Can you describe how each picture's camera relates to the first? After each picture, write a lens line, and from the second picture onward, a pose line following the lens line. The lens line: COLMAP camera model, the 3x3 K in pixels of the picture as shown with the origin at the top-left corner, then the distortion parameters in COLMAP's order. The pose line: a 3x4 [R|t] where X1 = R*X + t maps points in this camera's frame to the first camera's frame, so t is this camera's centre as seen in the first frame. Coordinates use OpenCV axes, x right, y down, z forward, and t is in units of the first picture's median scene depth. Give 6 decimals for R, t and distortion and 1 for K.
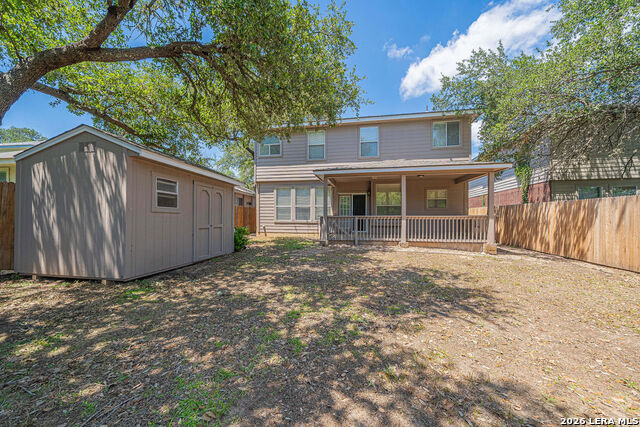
lens RADIAL K [[241.7, 0, 318.8], [0, 241.7, 218.9], [0, 0, 1]] dist [-0.001117, -0.000171]
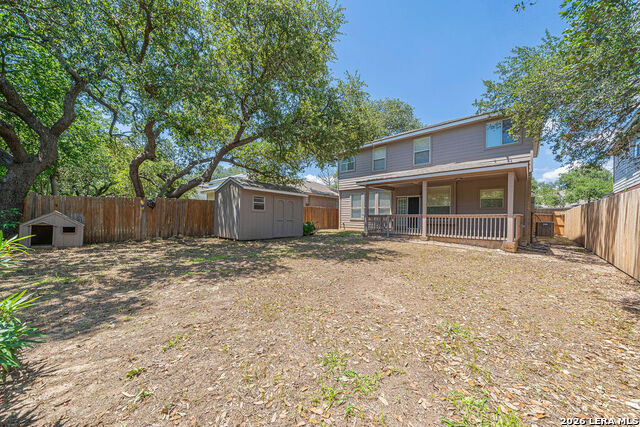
lens RADIAL K [[222.5, 0, 320.6], [0, 222.5, 218.5], [0, 0, 1]] dist [-0.002498, -0.000251]
pose [[0.844416, 0.010362, -0.535588, 0.487310], [-0.013281, 0.999911, -0.001593, 0.014642], [0.535524, 0.008458, 0.844478, -0.201650]]
